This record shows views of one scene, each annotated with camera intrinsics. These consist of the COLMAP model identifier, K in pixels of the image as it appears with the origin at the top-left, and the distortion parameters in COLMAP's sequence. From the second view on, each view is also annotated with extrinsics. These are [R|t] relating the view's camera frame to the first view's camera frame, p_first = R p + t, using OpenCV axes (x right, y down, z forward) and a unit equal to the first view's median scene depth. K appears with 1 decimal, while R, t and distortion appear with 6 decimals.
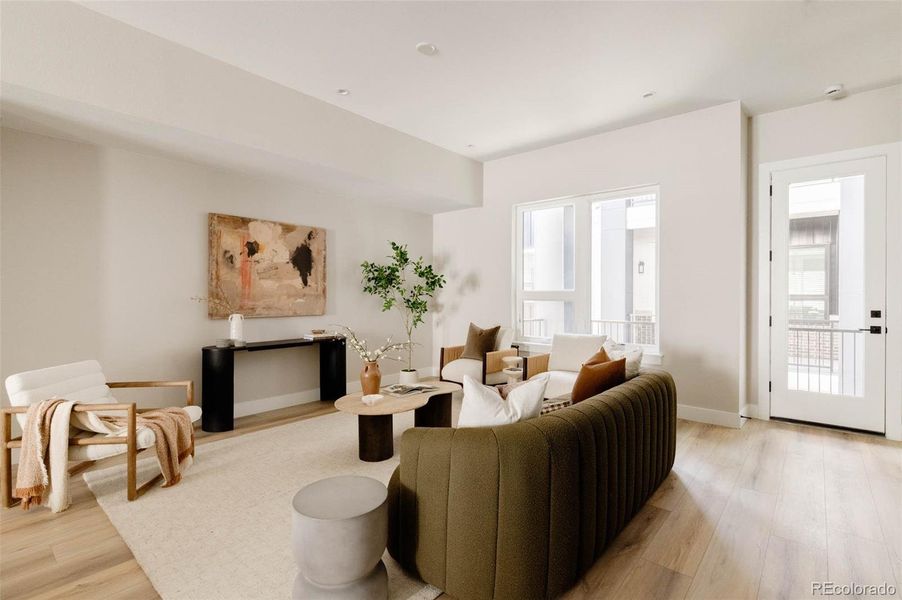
lens RADIAL K [[424.6, 0, 449.9], [0, 424.6, 296.8], [0, 0, 1]] dist [0.003296, 0.002248]
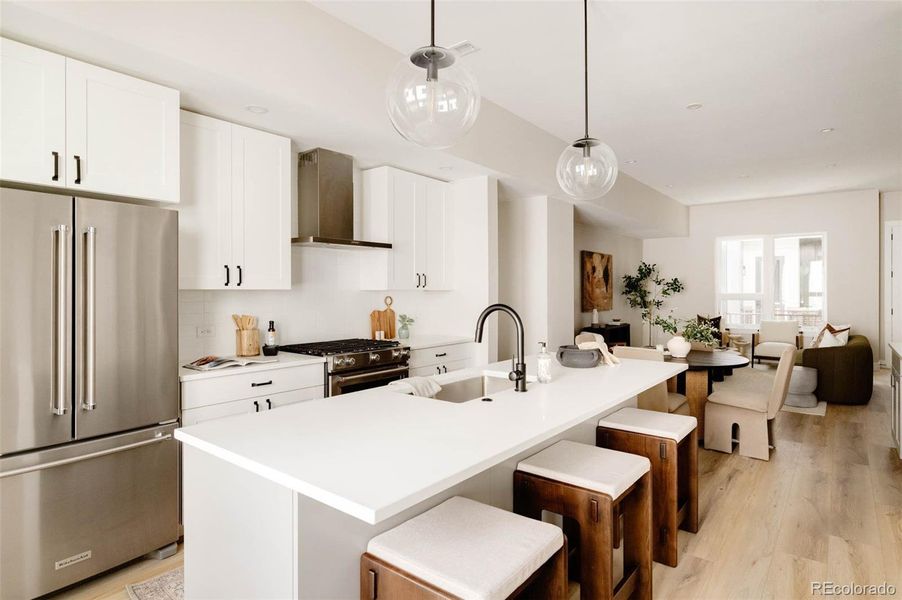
lens RADIAL K [[487.0, 0, 452.3], [0, 487.0, 293.8], [0, 0, 1]] dist [0.002611, 0.000996]
pose [[0.999220, -0.001541, 0.039472, -1.091300], [0.001334, 0.999985, 0.005278, -0.029889], [-0.039479, -0.005221, 0.999207, -0.898051]]
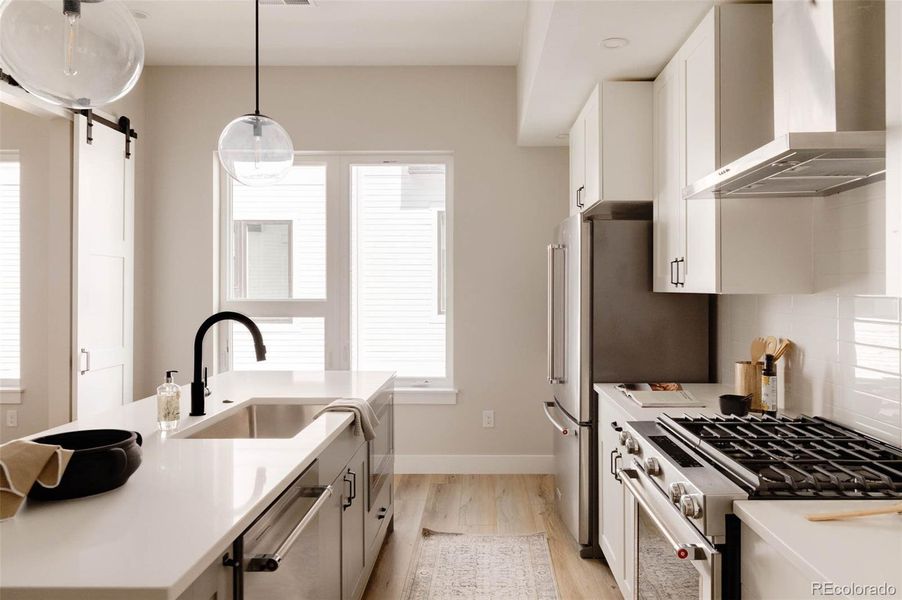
lens RADIAL K [[603.2, 0, 473.9], [0, 603.2, 283.6], [0, 0, 1]] dist [-0.001491, -0.000243]
pose [[-0.759826, -0.002747, -0.650121, -0.841695], [0.000612, 0.999988, -0.004940, -0.038978], [0.650127, -0.004151, -0.759814, 0.166238]]
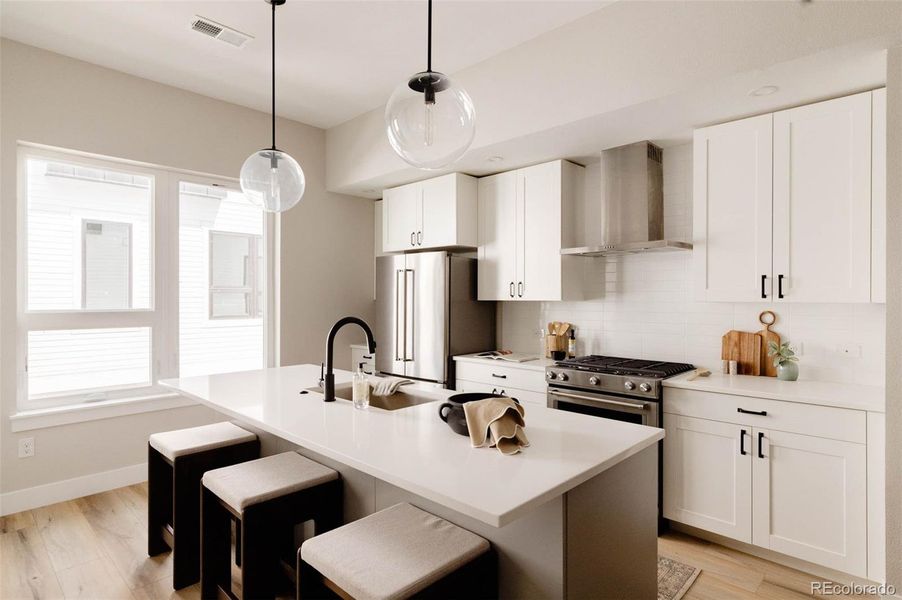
lens RADIAL K [[487.0, 0, 453.1], [0, 487.0, 297.0], [0, 0, 1]] dist [0.002611, 0.000996]
pose [[-0.045981, 0.000730, -0.998942, -0.473334], [-0.000503, 1.000000, 0.000754, -0.039678], [0.998942, 0.000538, -0.045981, -0.239618]]
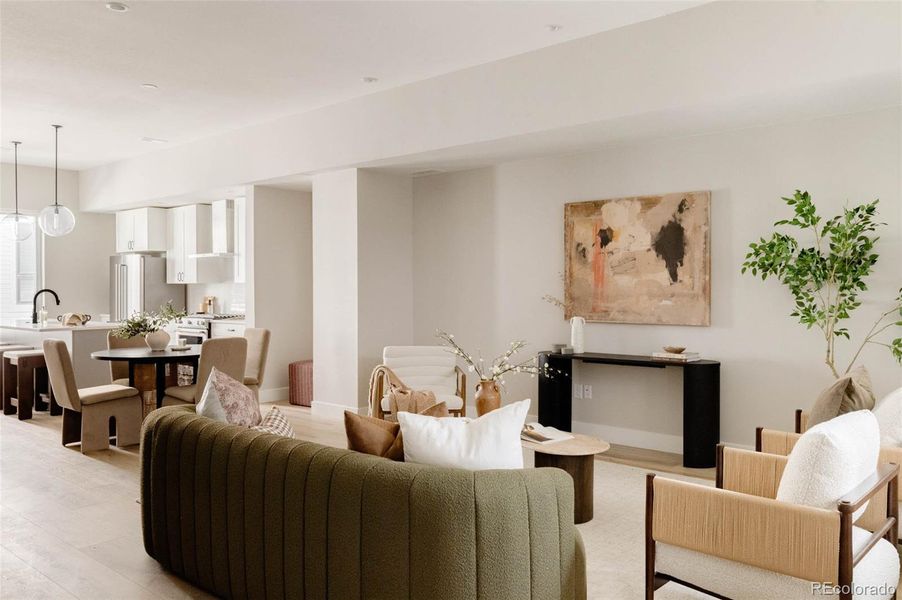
lens RADIAL K [[700.1, 0, 454.8], [0, 700.1, 291.0], [0, 0, 1]] dist [-0.006033, 0.002206]
pose [[0.008638, 0.005971, -0.999945, 0.853977], [0.002360, 0.999979, 0.005992, -0.019626], [0.999960, -0.002412, 0.008624, 0.695956]]
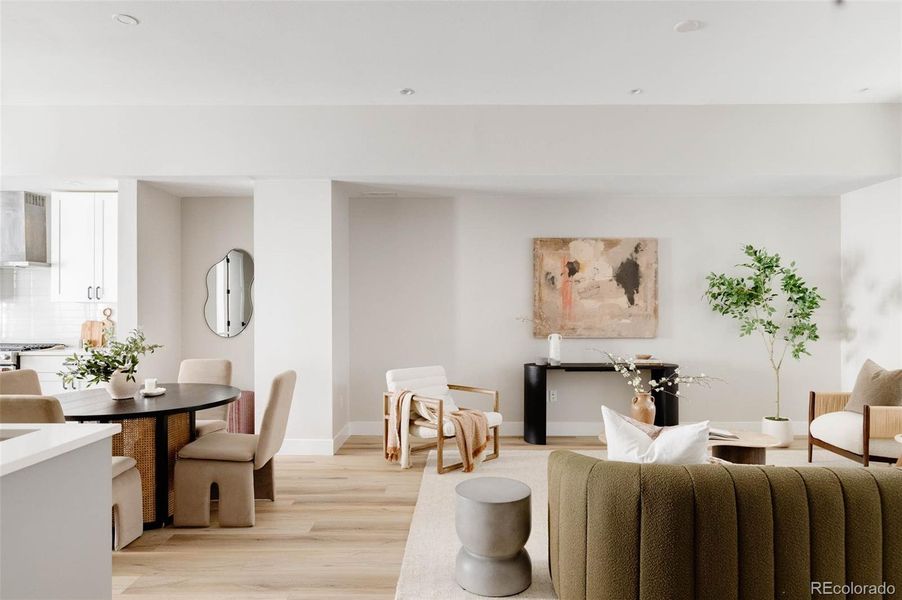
lens RADIAL K [[542.3, 0, 456.3], [0, 542.3, 305.2], [0, 0, 1]] dist [-0.000178, 0.001422]
pose [[0.648459, -0.007353, -0.761214, 0.318258], [-0.001406, 0.999940, -0.010857, -0.013325], [0.761248, 0.008111, 0.648410, -0.026736]]
